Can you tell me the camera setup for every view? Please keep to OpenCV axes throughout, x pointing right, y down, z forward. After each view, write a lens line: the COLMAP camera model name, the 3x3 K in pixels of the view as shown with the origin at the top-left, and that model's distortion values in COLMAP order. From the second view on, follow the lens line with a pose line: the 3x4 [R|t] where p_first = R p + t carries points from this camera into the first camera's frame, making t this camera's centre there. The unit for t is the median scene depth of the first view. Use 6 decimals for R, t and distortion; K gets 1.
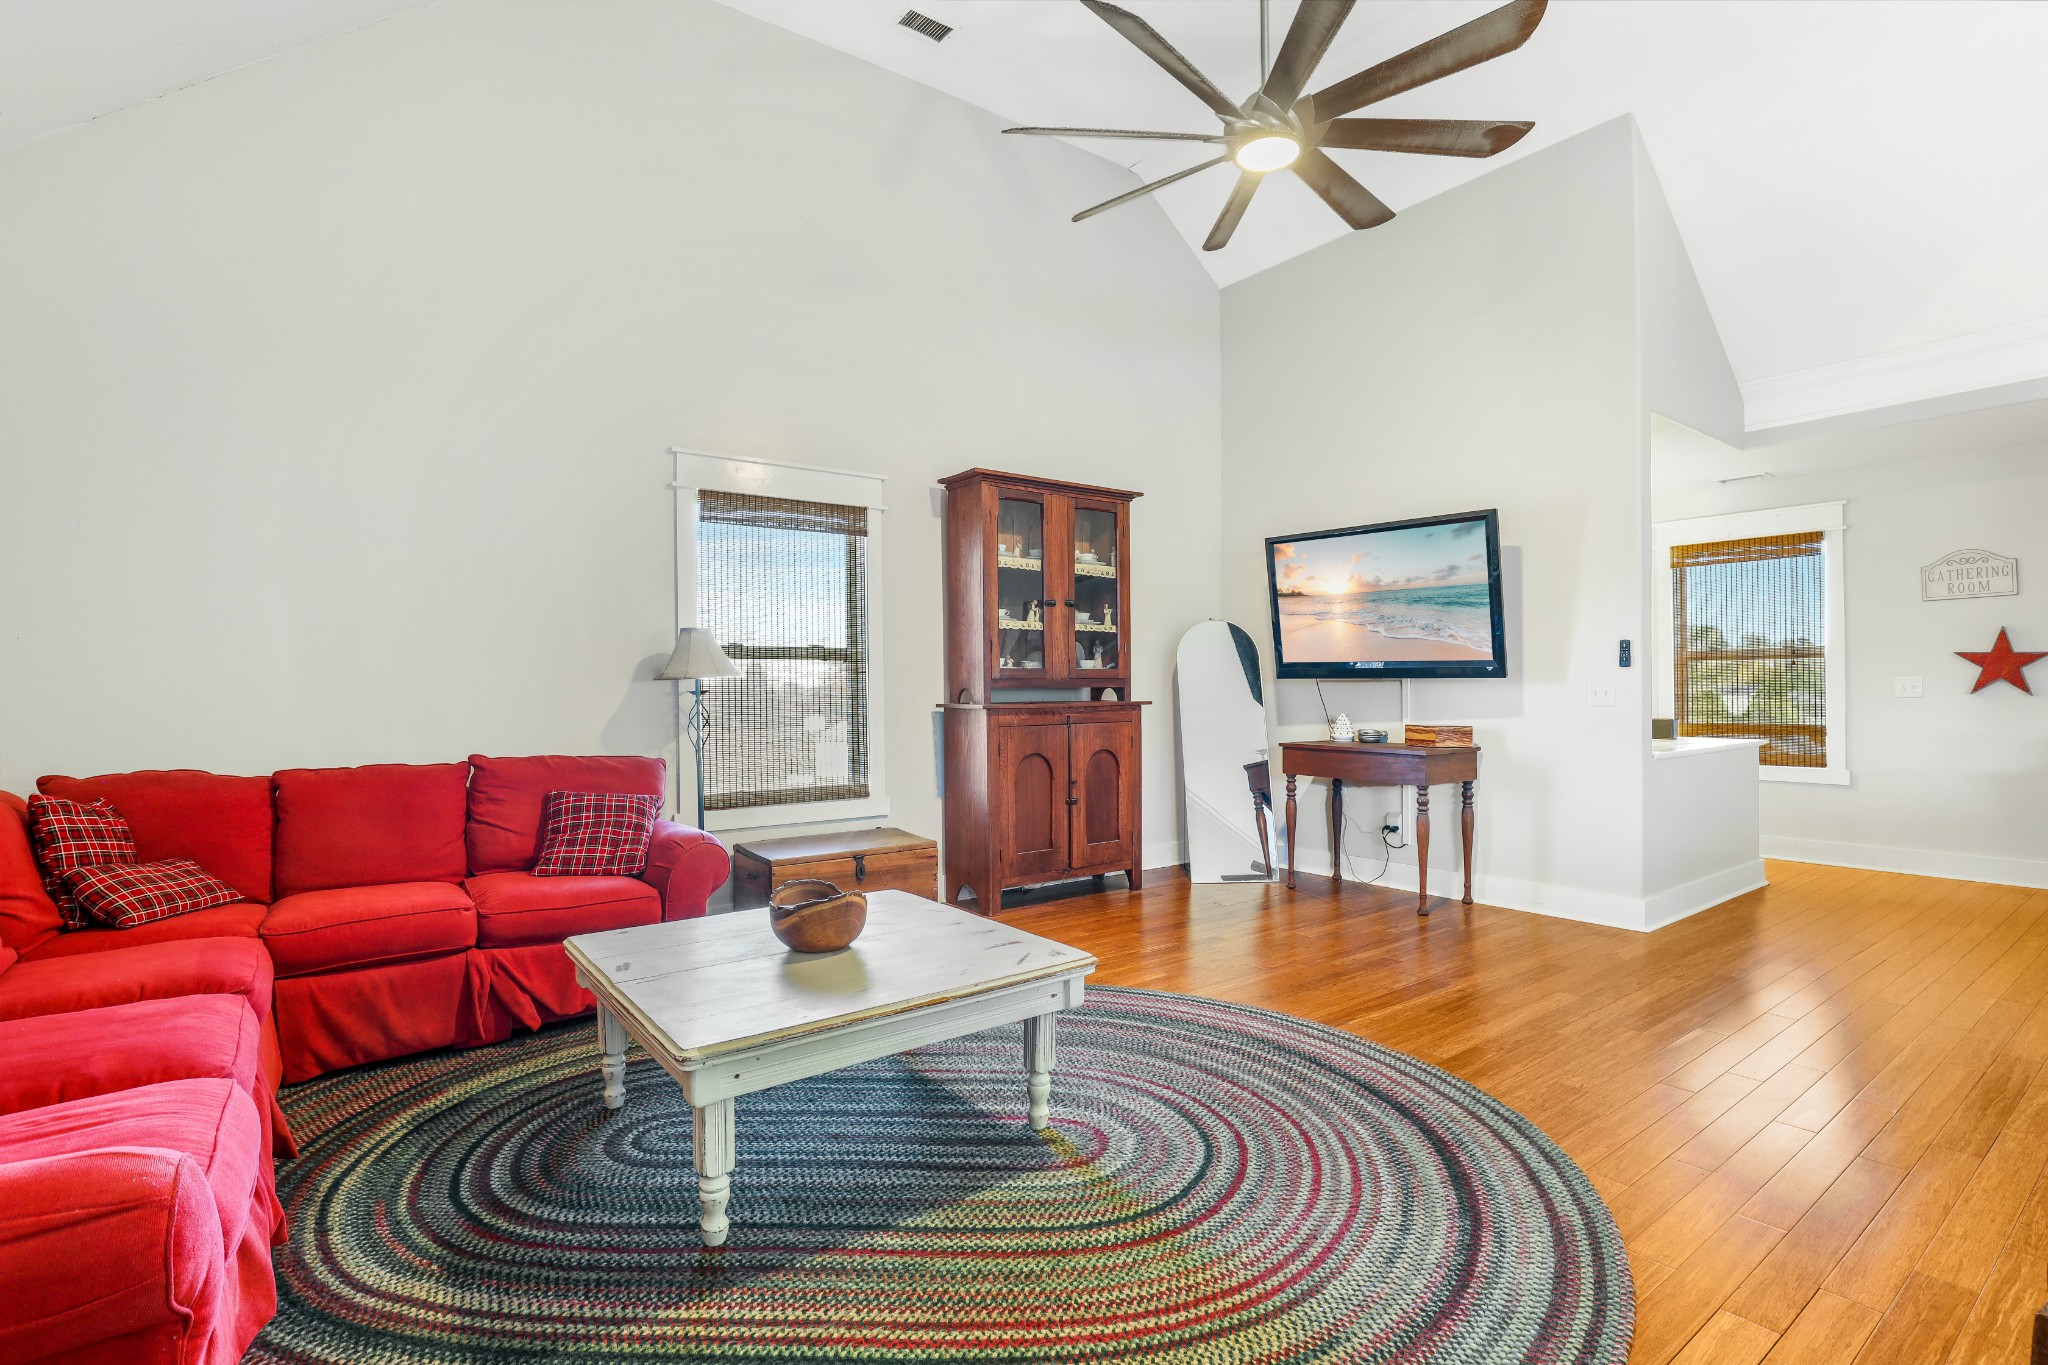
lens RADIAL K [[951.7, 0, 1041.1], [0, 951.7, 671.0], [0, 0, 1]] dist [-0.026366, 0.001003]
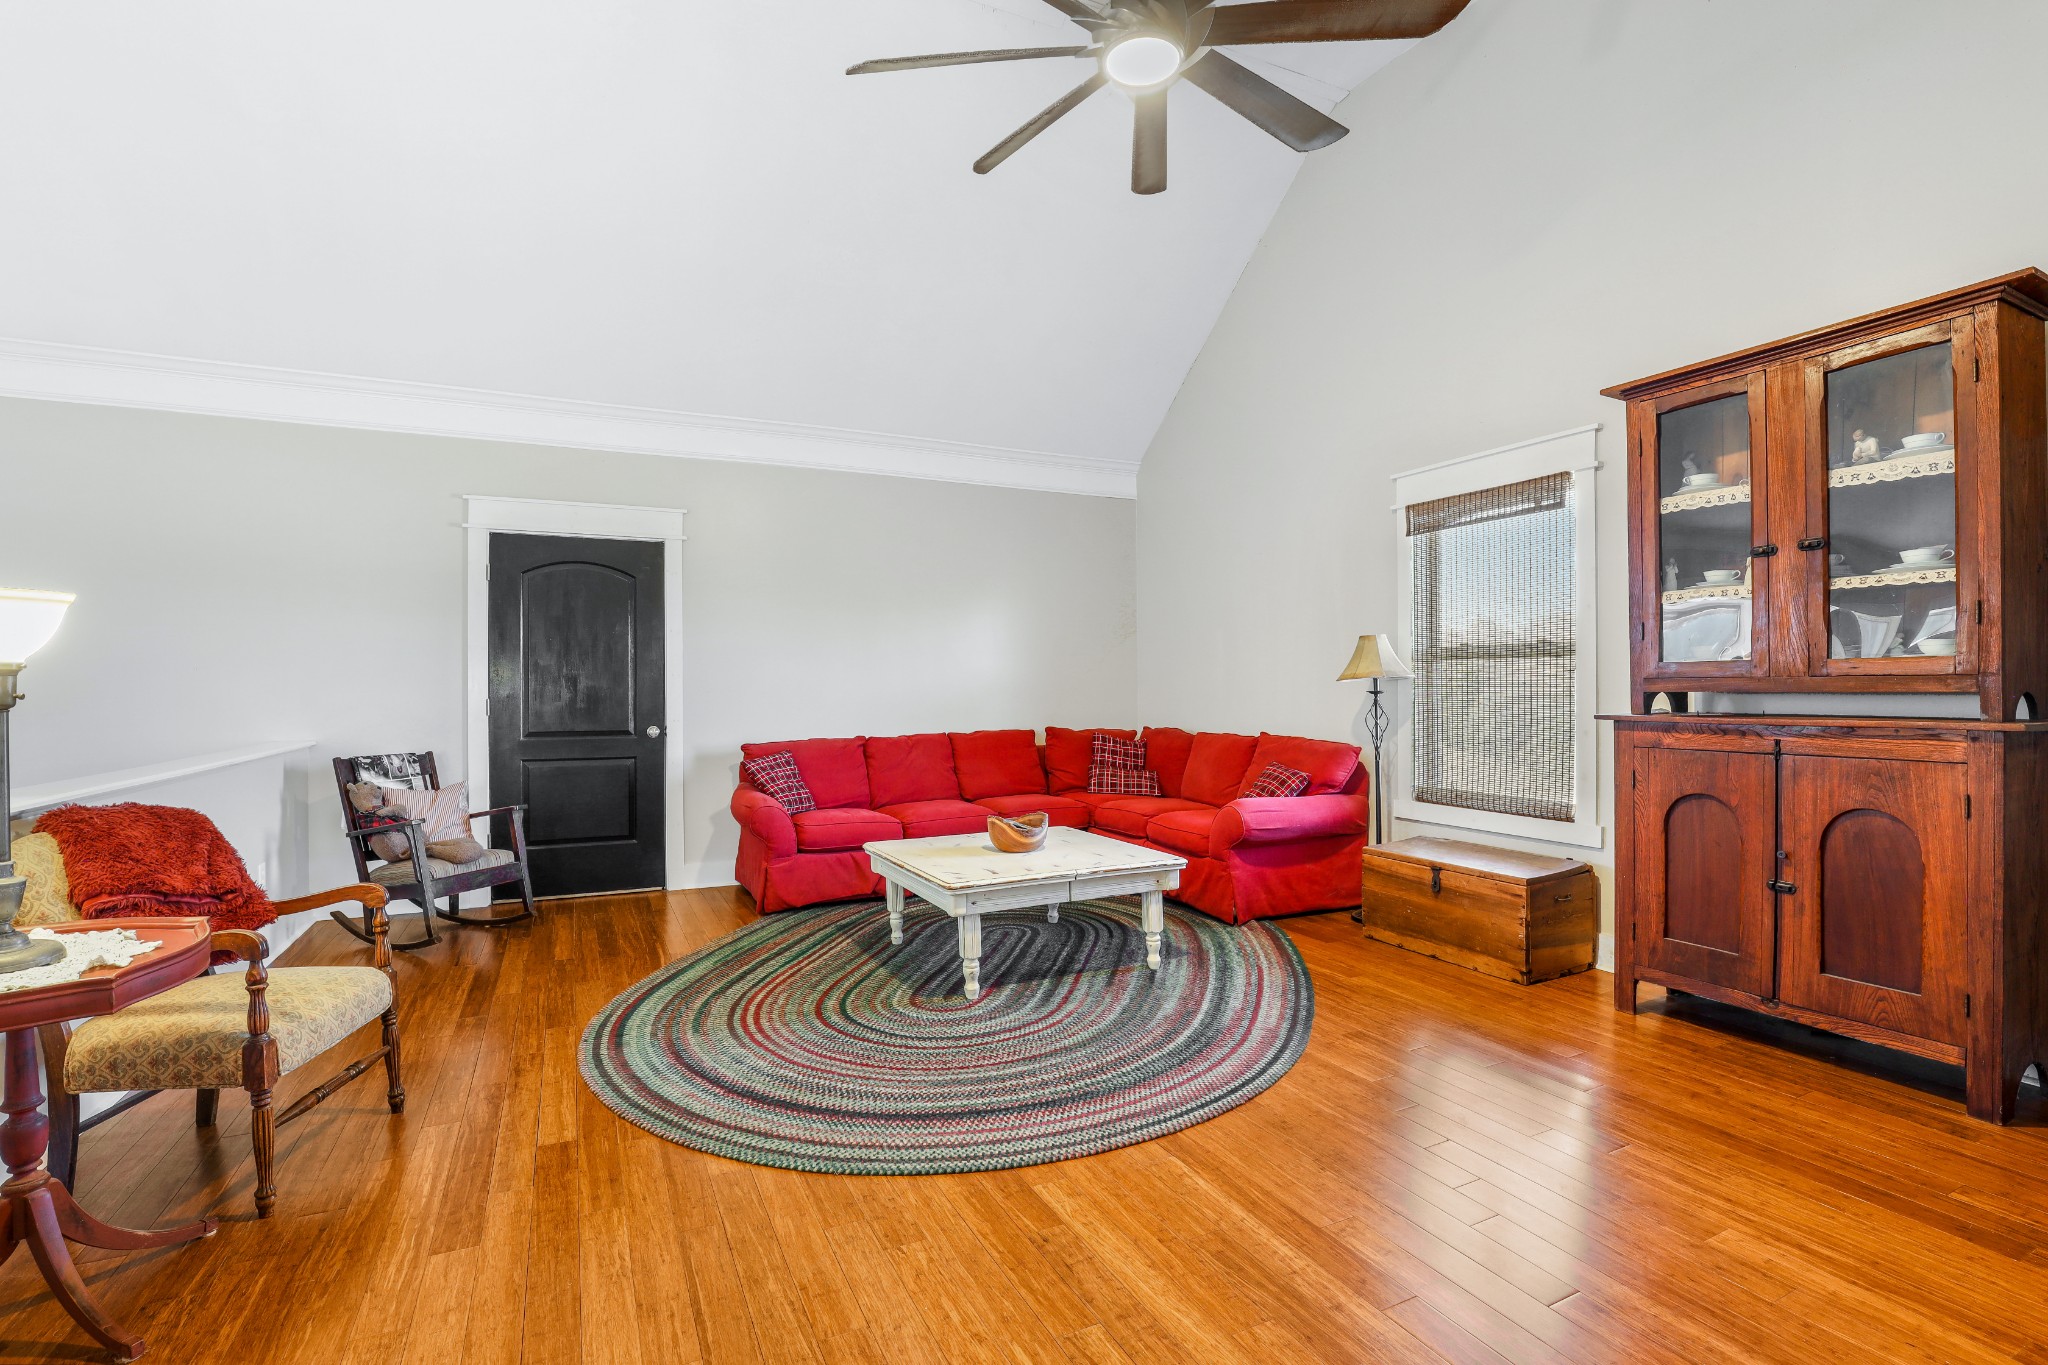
lens RADIAL K [[951.7, 0, 1042.4], [0, 951.7, 684.1], [0, 0, 1]] dist [-0.026366, 0.001003]
pose [[-0.173496, 0.006416, -0.984814, 1.296622], [0.023383, 0.999724, 0.002394, 0.001416], [0.984557, -0.022612, -0.173598, 1.263251]]
